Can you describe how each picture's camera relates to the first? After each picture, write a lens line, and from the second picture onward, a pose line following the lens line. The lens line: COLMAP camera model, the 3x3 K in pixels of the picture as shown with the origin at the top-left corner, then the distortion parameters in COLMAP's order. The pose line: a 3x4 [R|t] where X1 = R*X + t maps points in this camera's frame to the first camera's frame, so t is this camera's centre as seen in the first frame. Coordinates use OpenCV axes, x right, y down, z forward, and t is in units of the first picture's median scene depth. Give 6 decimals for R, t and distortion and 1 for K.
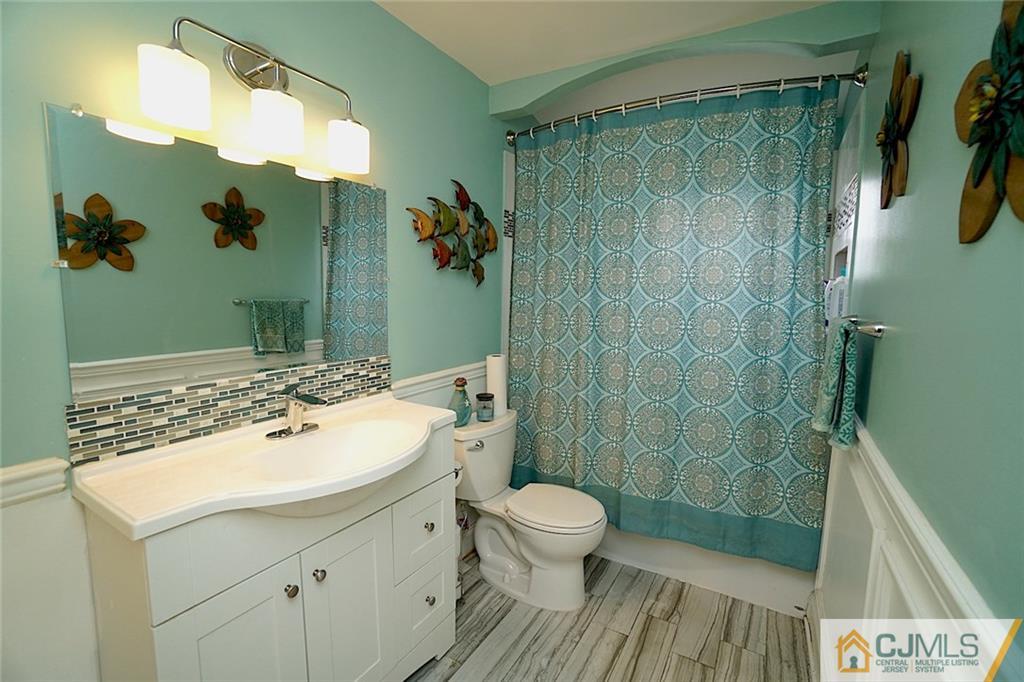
lens RADIAL K [[449.6, 0, 505.5], [0, 449.6, 343.3], [0, 0, 1]] dist [-0.063063, 0.021446]
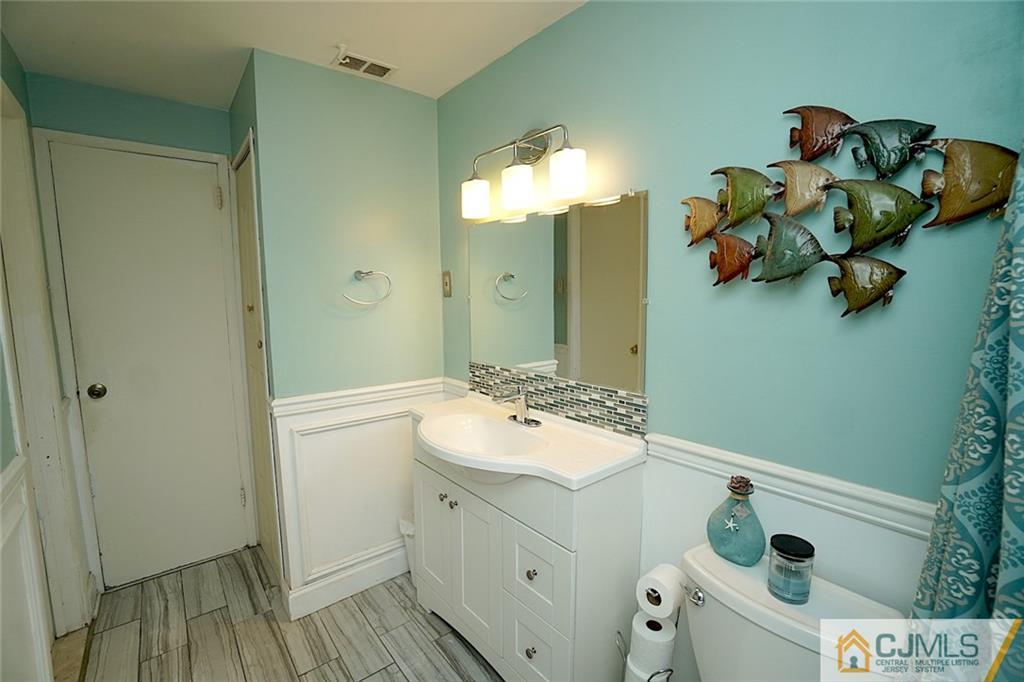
lens RADIAL K [[449.6, 0, 505.5], [0, 449.6, 343.3], [0, 0, 1]] dist [-0.063063, 0.021446]
pose [[-0.336221, 0.096610, -0.936815, 0.573327], [-0.103337, 0.984934, 0.138660, -0.153947], [0.936097, 0.143428, -0.321172, 1.026275]]
